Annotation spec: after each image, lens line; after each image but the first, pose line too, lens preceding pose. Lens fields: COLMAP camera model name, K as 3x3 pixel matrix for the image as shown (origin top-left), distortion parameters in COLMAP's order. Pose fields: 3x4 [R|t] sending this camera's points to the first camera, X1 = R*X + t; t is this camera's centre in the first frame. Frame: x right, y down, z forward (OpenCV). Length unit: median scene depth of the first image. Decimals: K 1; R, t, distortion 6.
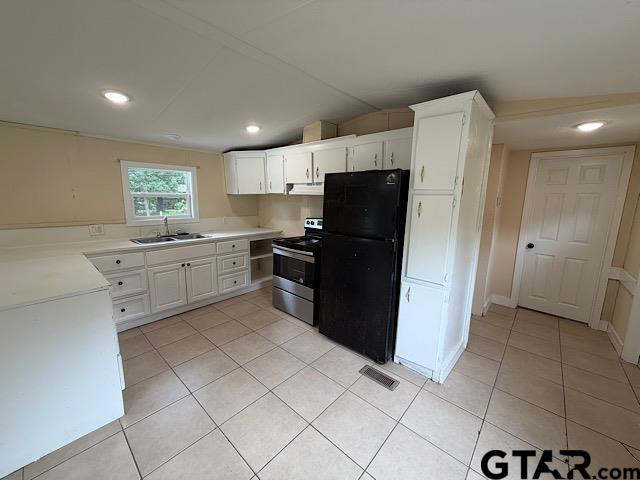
lens RADIAL K [[253.3, 0, 320.0], [0, 253.3, 240.0], [0, 0, 1]] dist [0.000412, 0.000076]
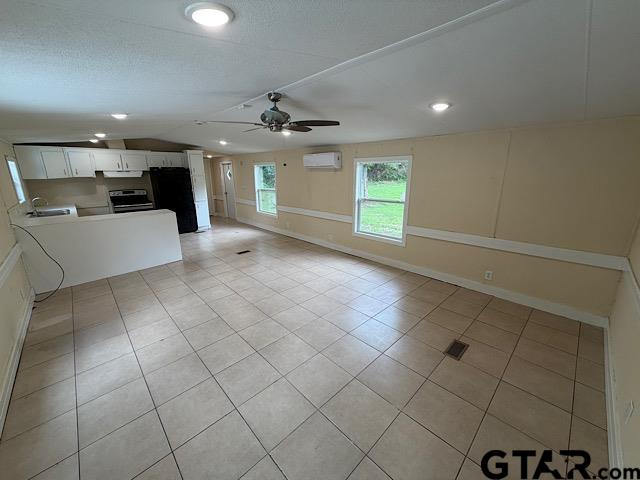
lens RADIAL K [[253.3, 0, 320.0], [0, 253.3, 240.0], [0, 0, 1]] dist [0.000412, 0.000076]
pose [[0.071006, -0.279922, 0.957393, -1.929047], [0.173340, 0.948675, 0.264517, 0.023080], [-0.982299, 0.147172, 0.115883, -0.619316]]
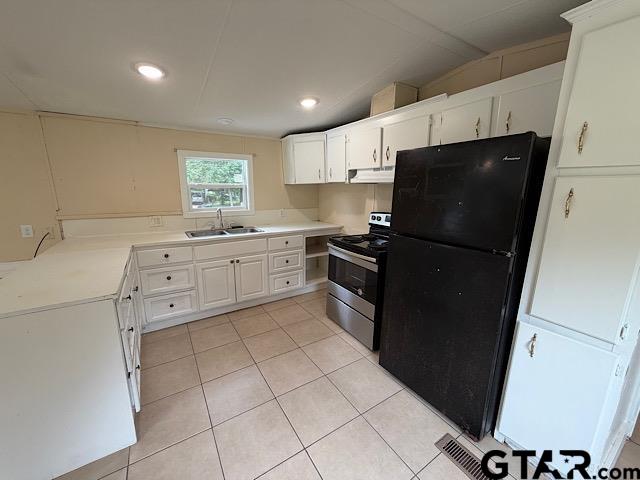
lens RADIAL K [[253.3, 0, 320.0], [0, 253.3, 240.0], [0, 0, 1]] dist [0.000412, 0.000076]
pose [[0.962226, 0.045018, -0.268504, 0.010693], [-0.036228, 0.998636, 0.037605, -0.024830], [0.269831, -0.026457, 0.962544, 0.195005]]
